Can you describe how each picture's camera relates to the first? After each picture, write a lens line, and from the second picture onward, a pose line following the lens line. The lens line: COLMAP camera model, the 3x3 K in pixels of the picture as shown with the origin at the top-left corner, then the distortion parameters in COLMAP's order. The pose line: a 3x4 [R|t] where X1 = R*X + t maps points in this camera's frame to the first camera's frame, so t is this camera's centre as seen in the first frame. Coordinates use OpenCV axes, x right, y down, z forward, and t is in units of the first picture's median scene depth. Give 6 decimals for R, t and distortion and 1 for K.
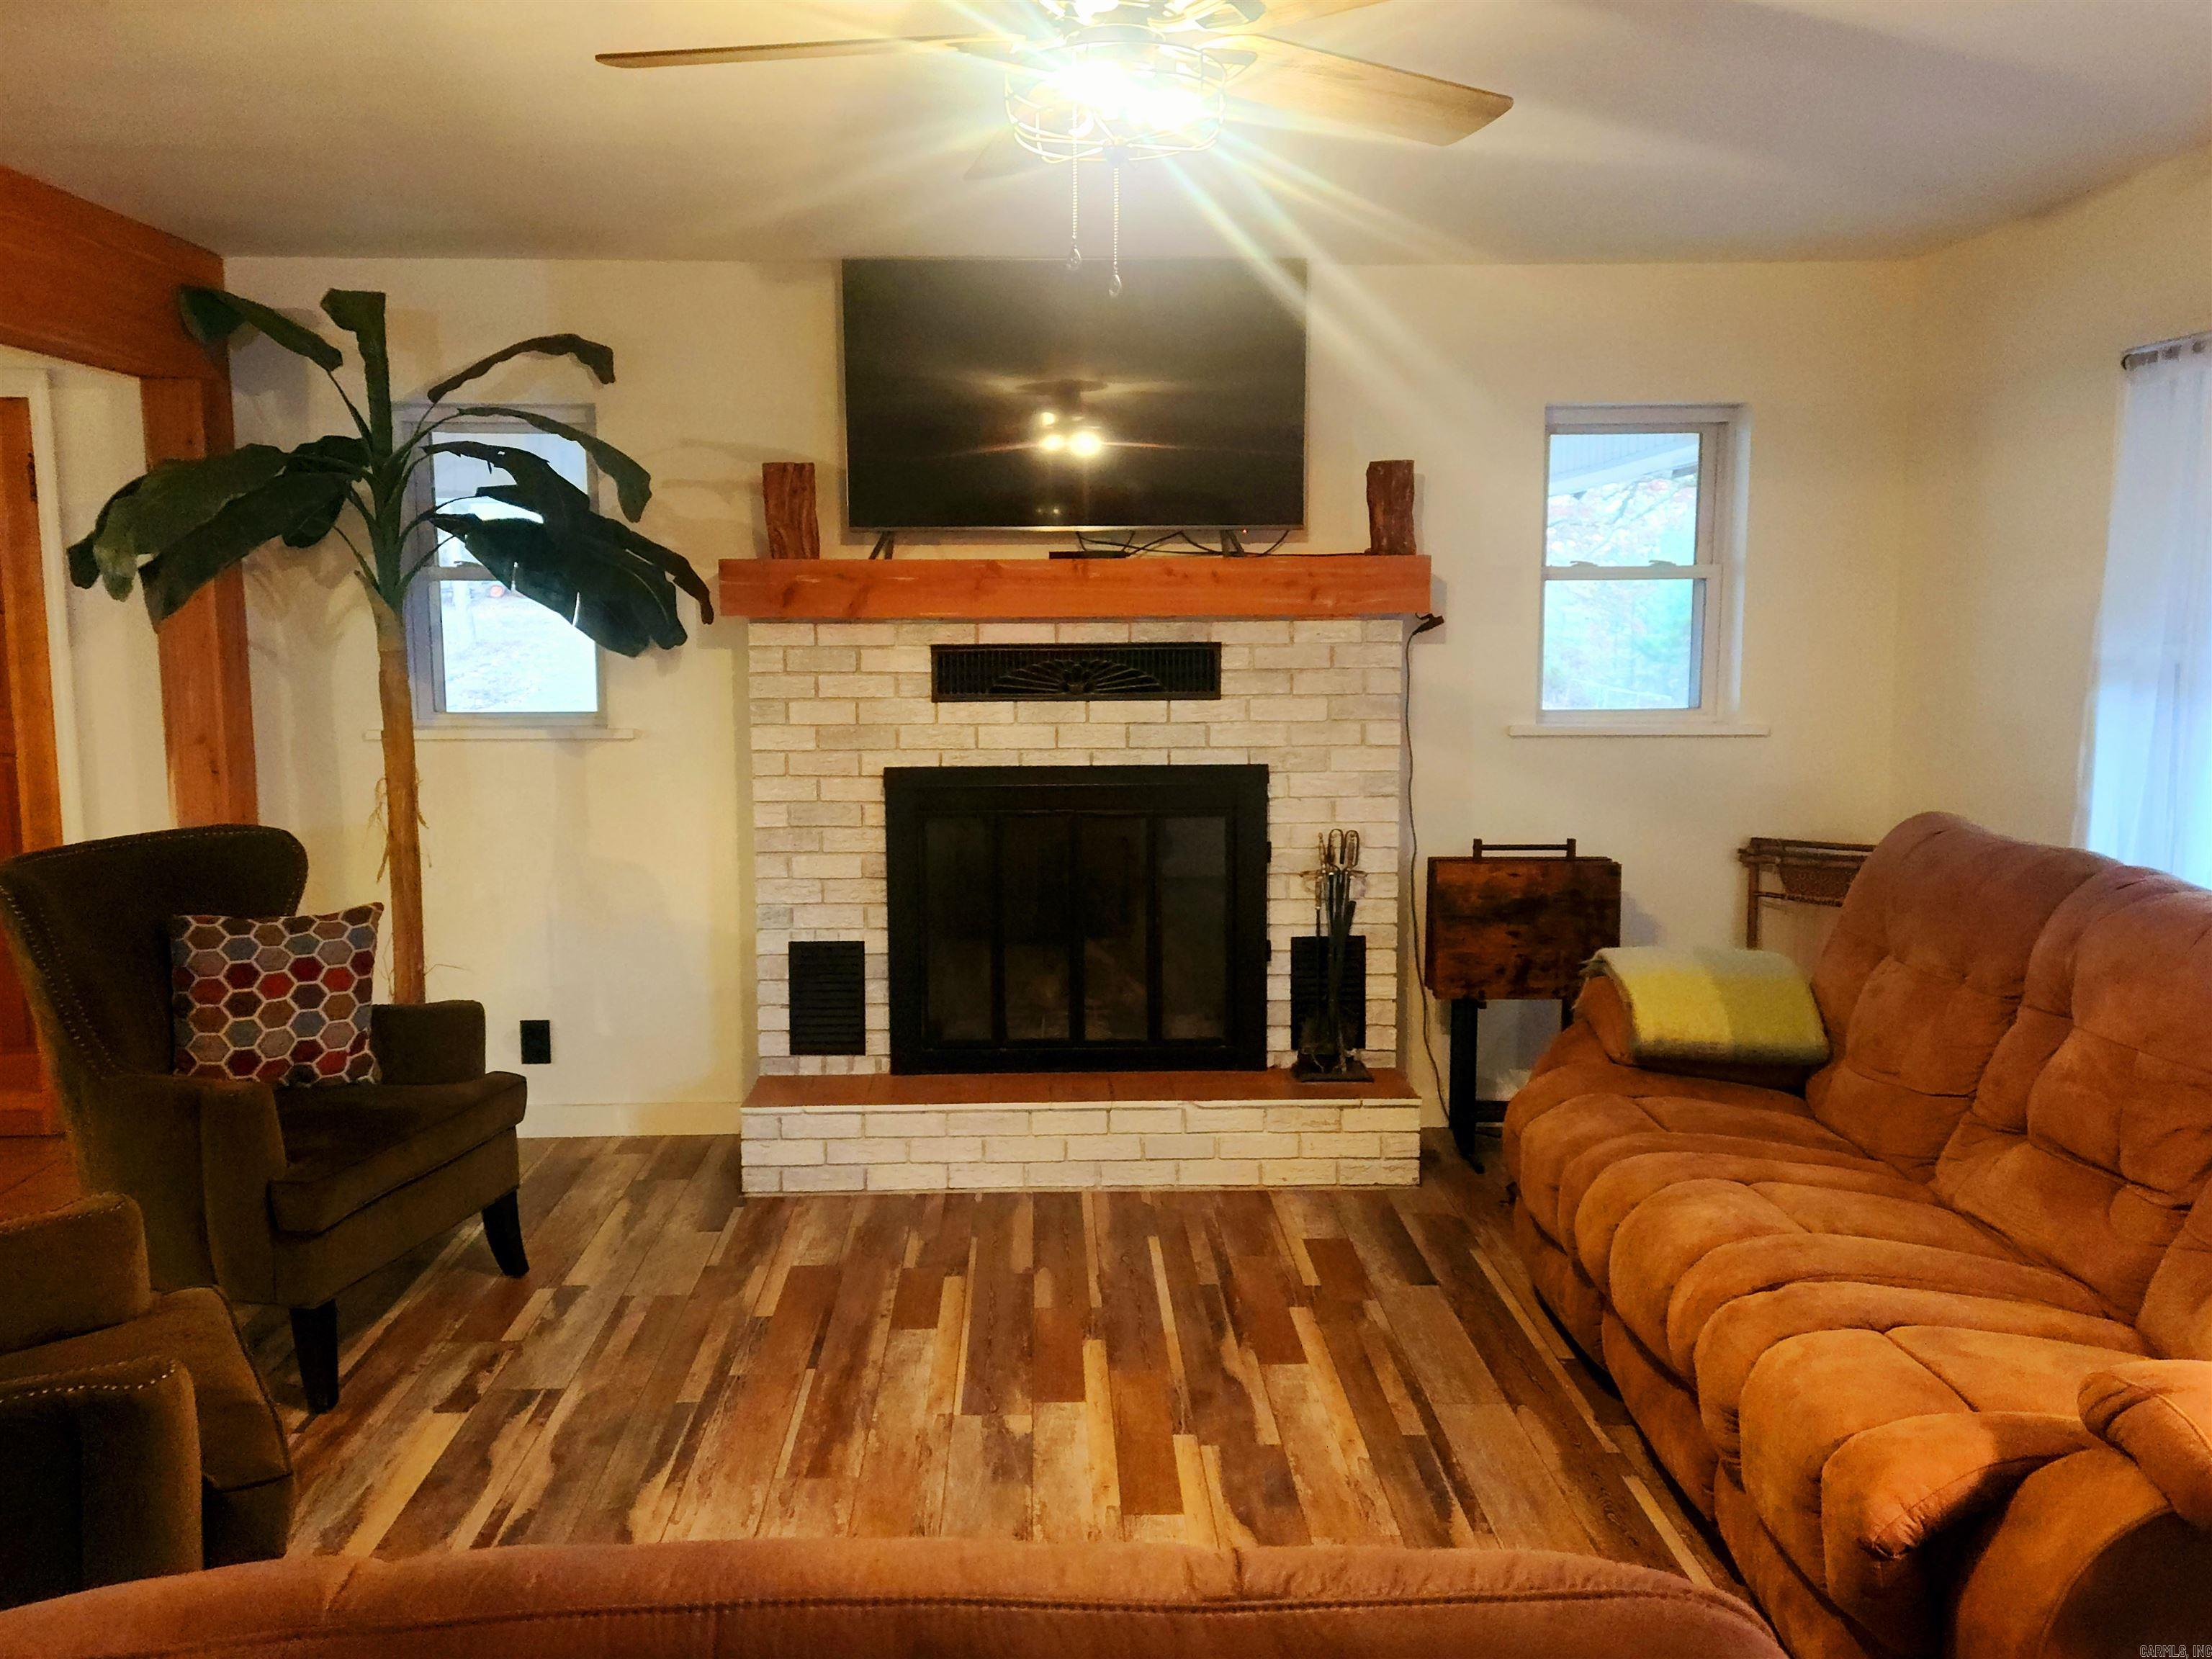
lens RADIAL K [[1760.2, 0, 1094.6], [0, 1760.2, 809.2], [0, 0, 1]] dist [0.075132, -0.029107]
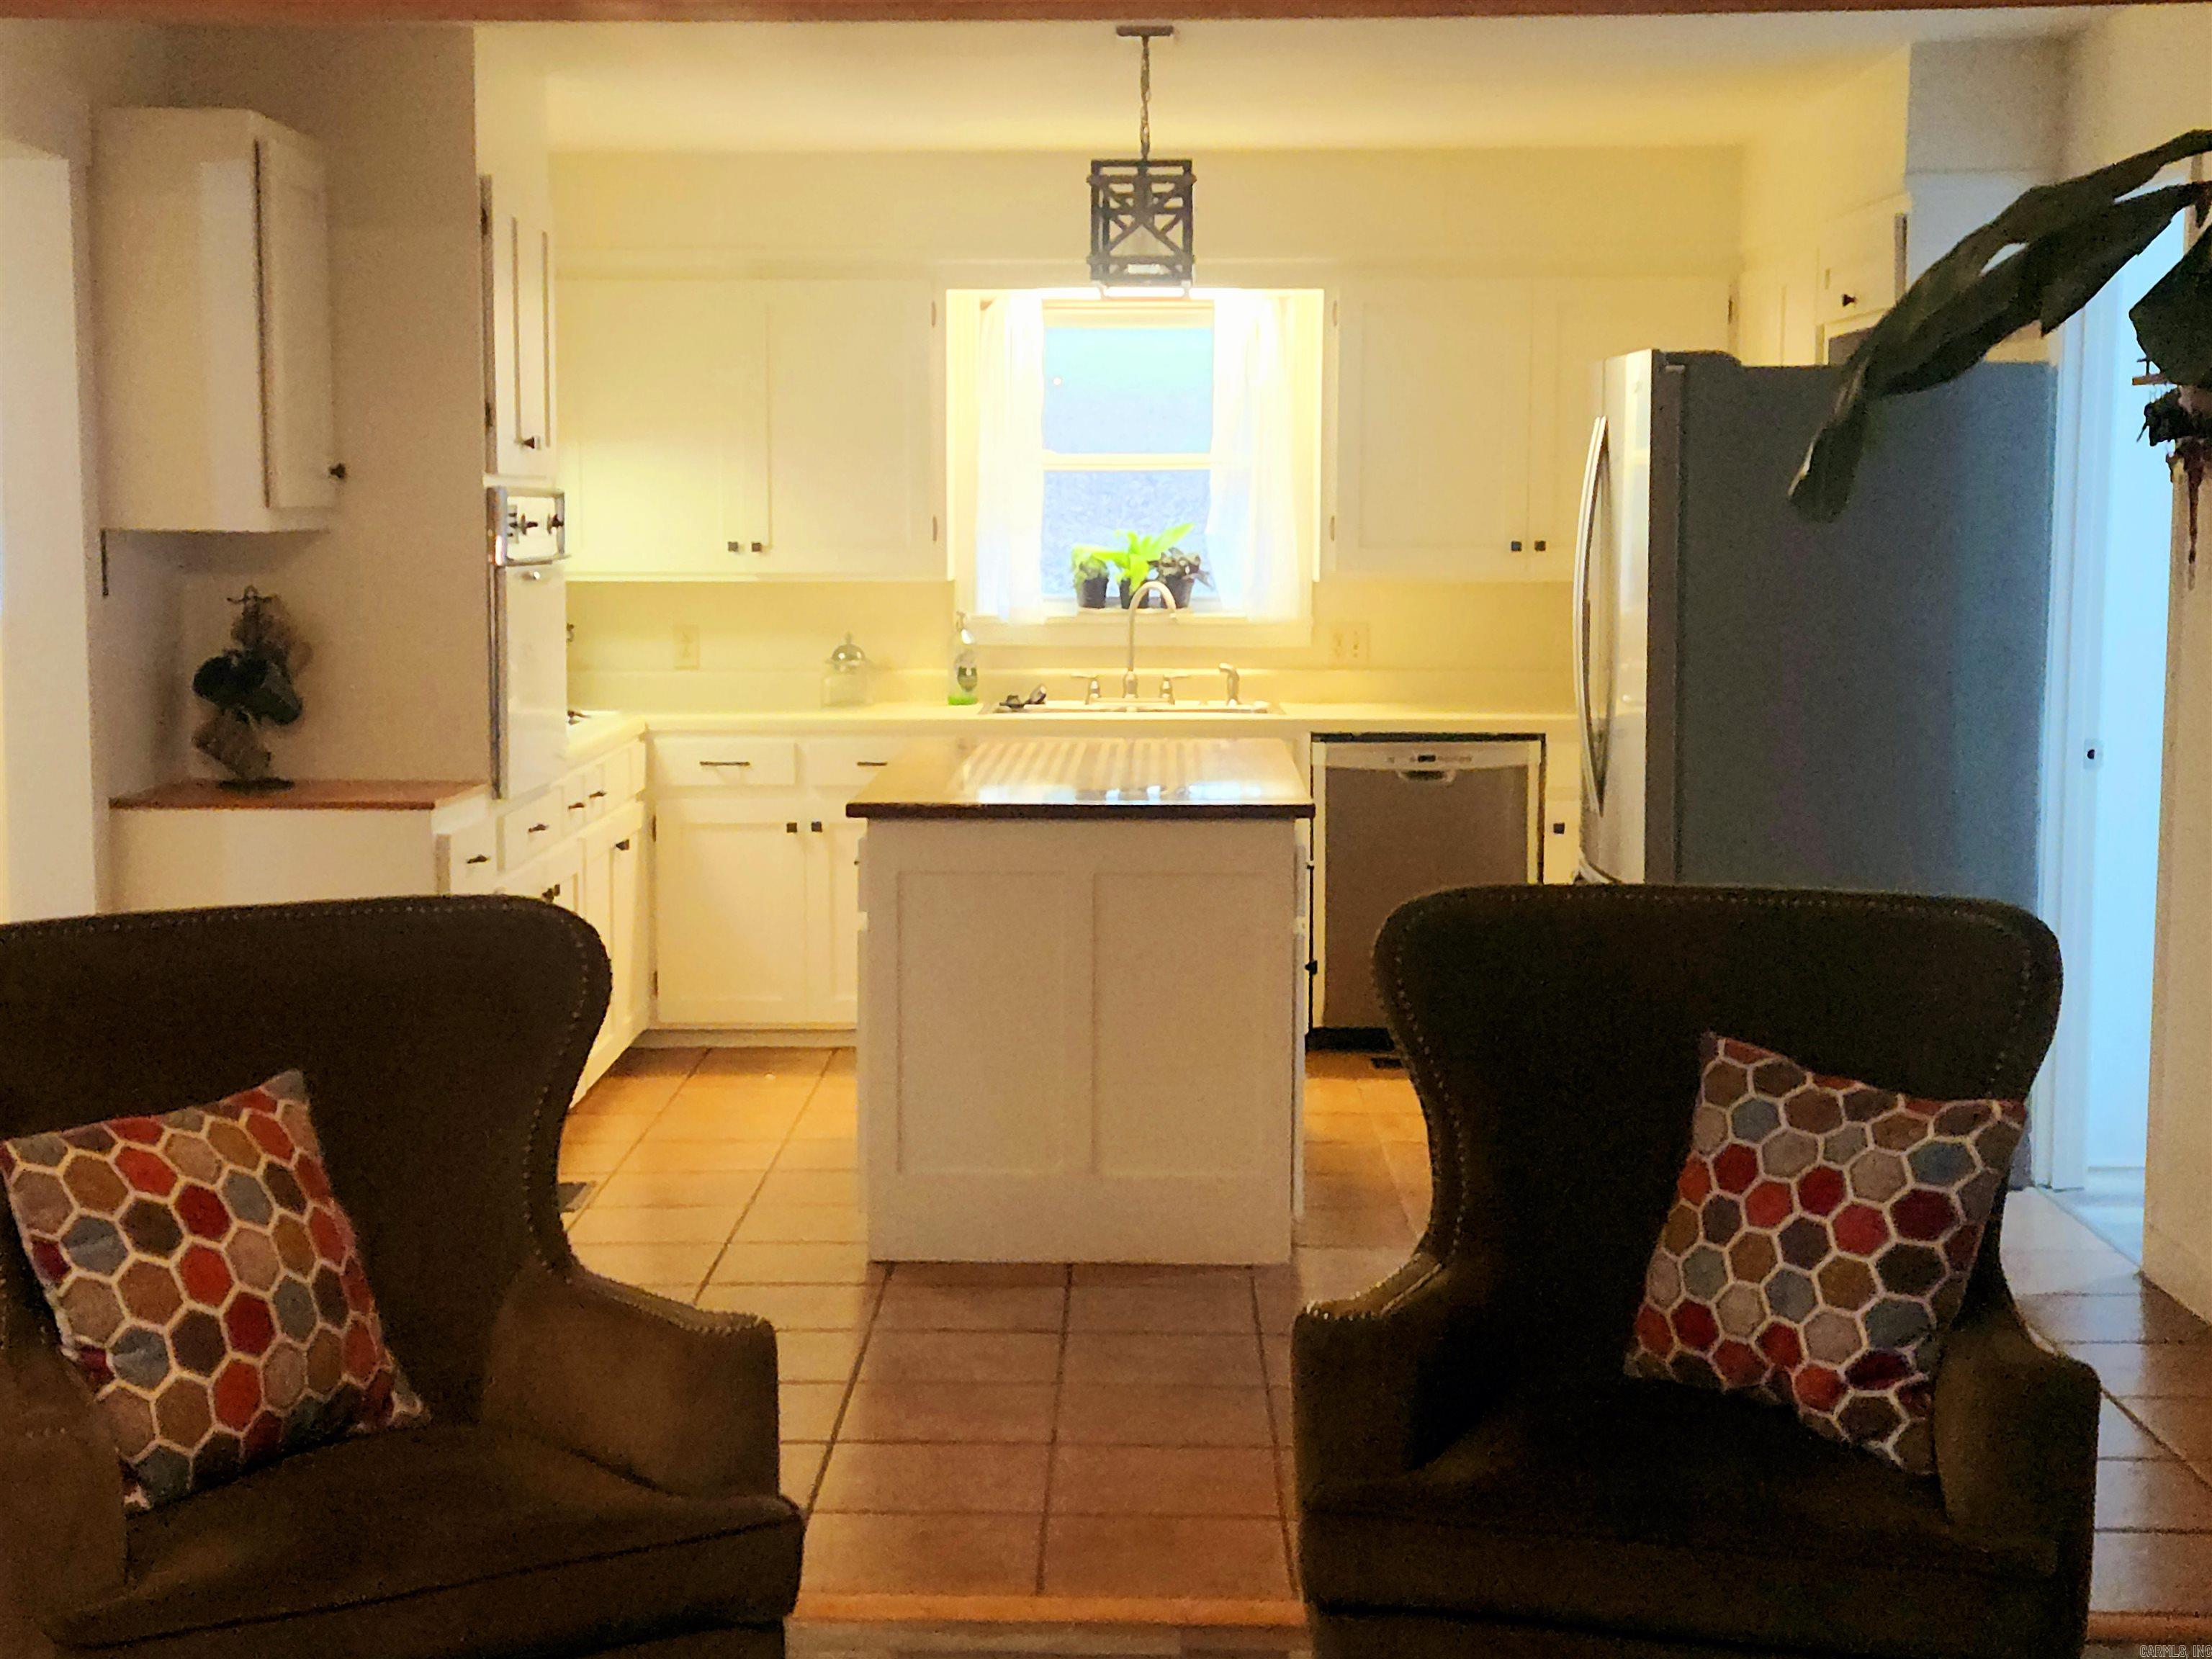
lens RADIAL K [[3181.8, 0, 1075.9], [0, 3181.8, 820.0], [0, 0, 1]] dist [0.139494, 0.000000]
pose [[-0.067293, 0.096701, -0.993036, 0.379749], [-0.111130, 0.988373, 0.103778, -0.069560], [0.991525, 0.117339, -0.055764, 0.672906]]
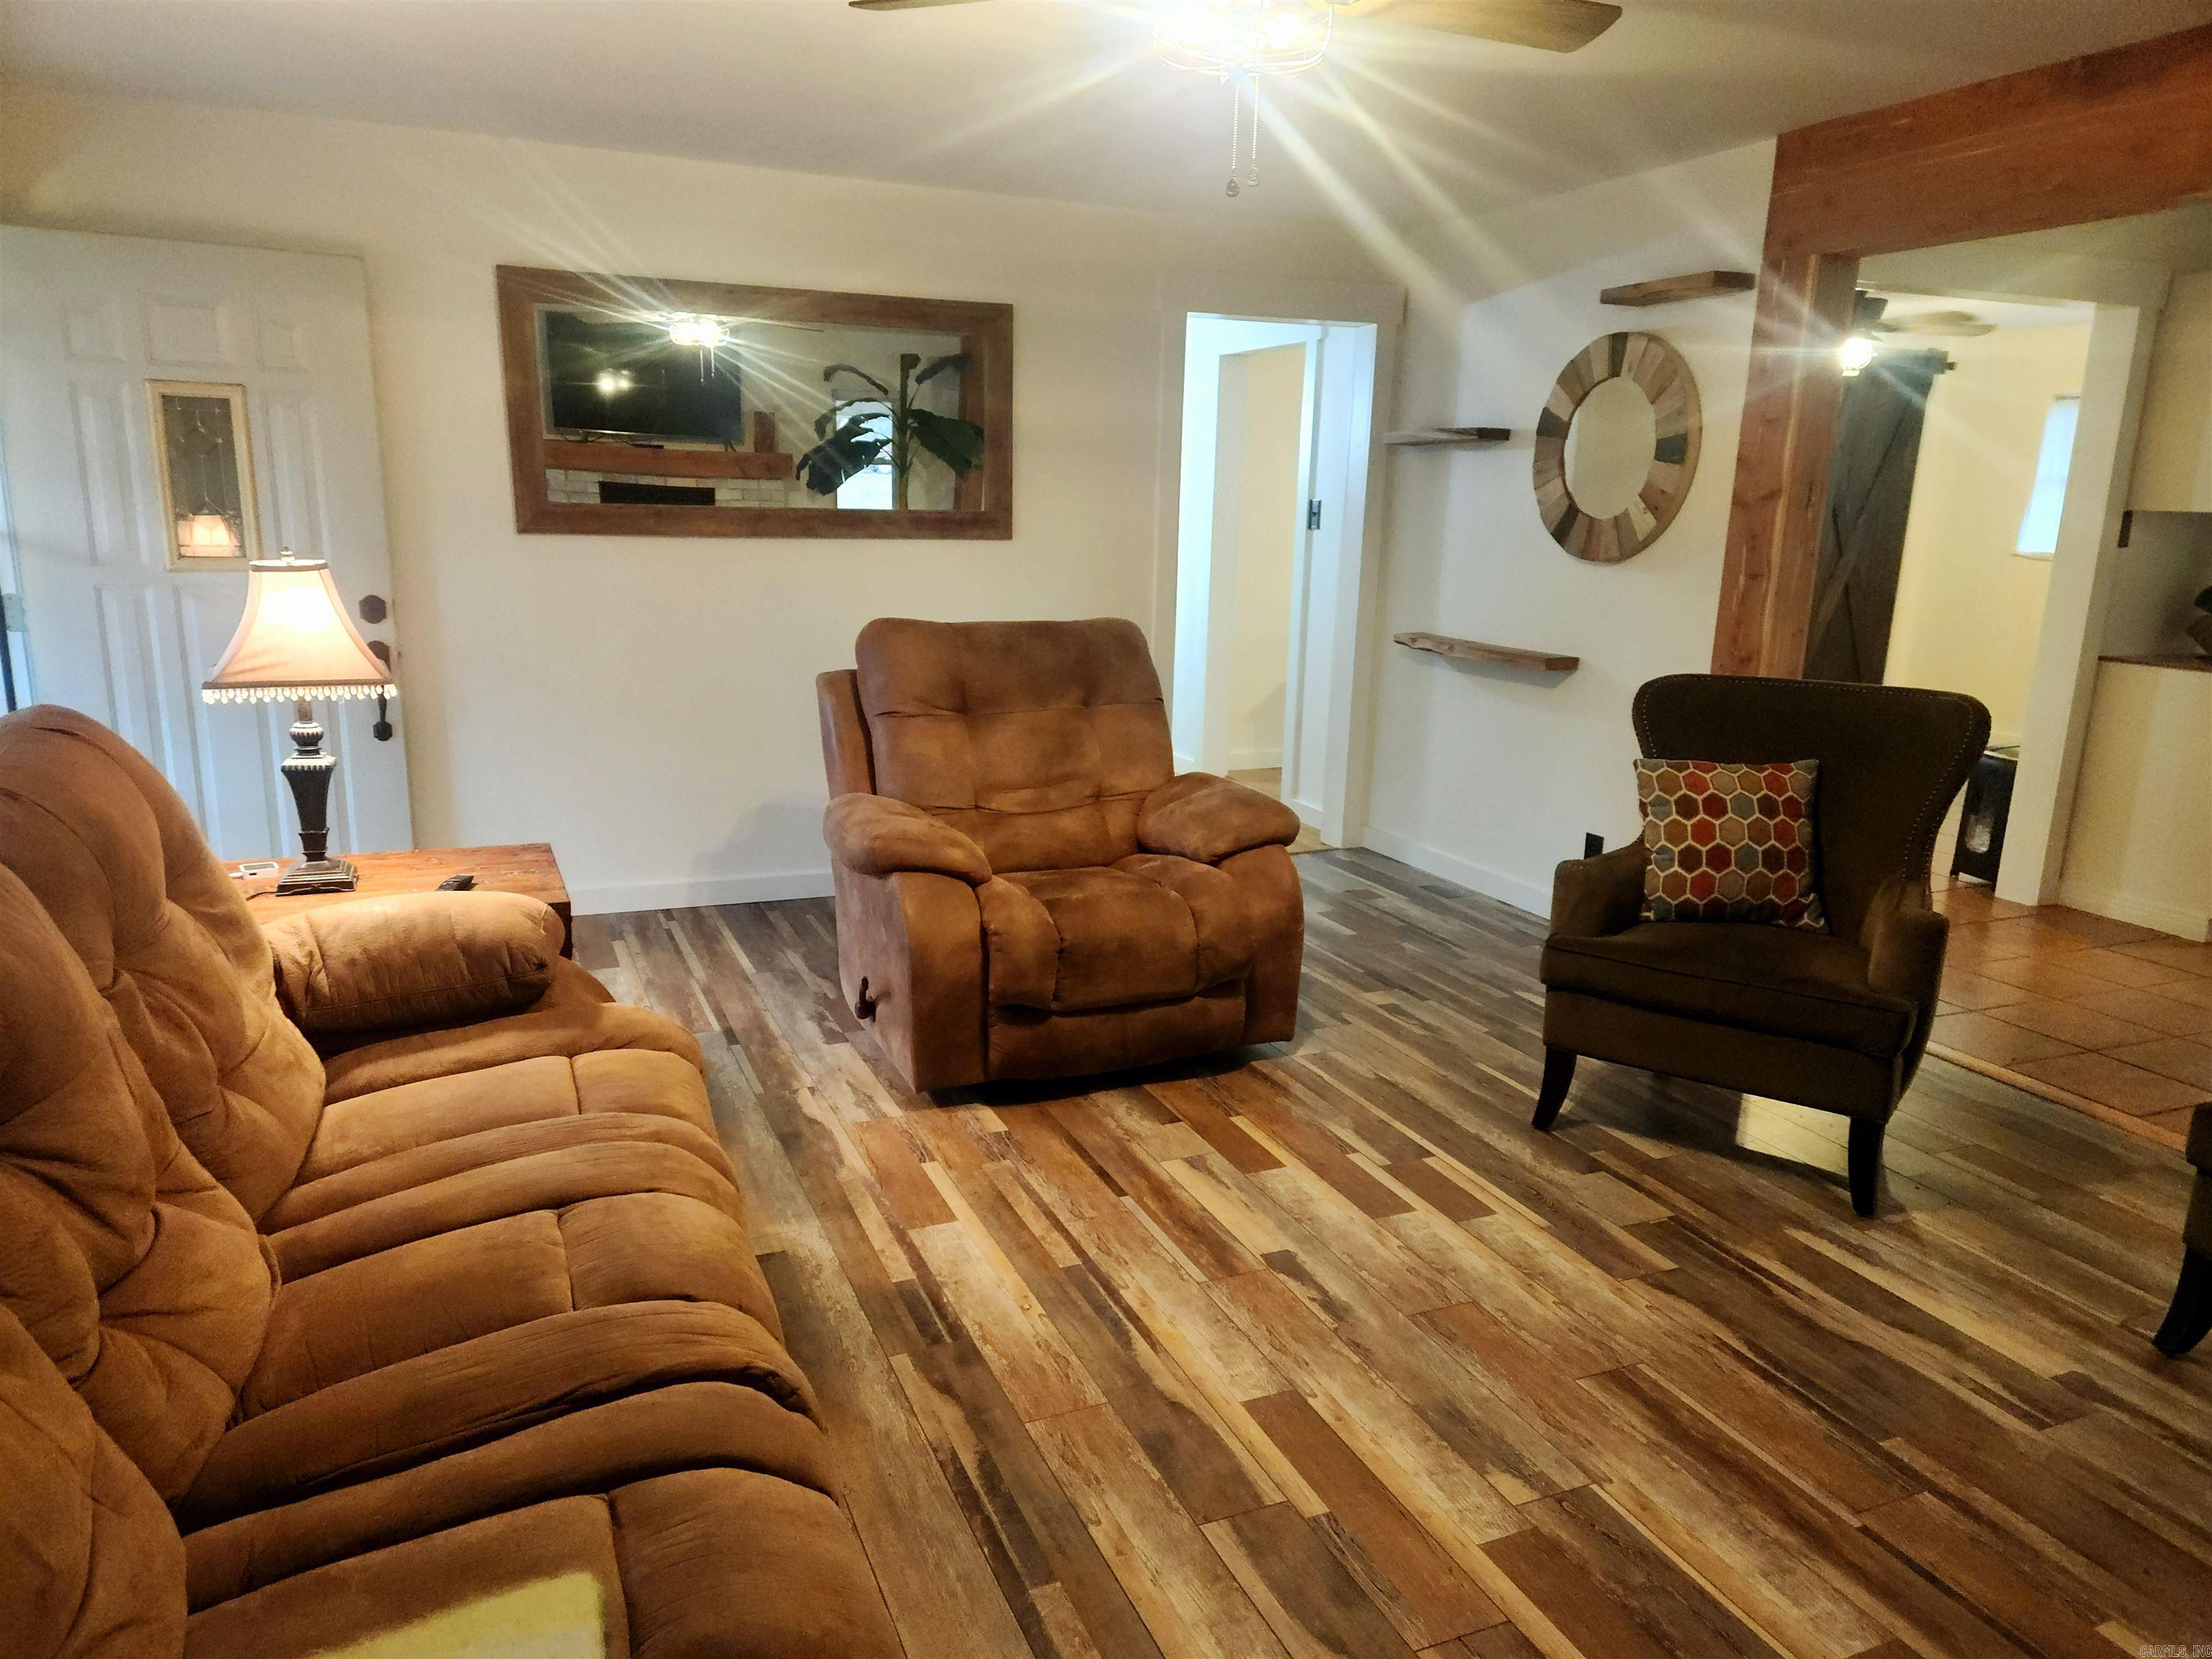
lens RADIAL K [[1475.5, 0, 1104.9], [0, 1475.5, 839.4], [0, 0, 1]] dist [0.085072, -0.067709]
pose [[-0.931194, 0.067465, -0.358227, 0.248175], [-0.057272, 0.943441, 0.326556, -0.100605], [0.359997, 0.324603, -0.874663, 1.006064]]
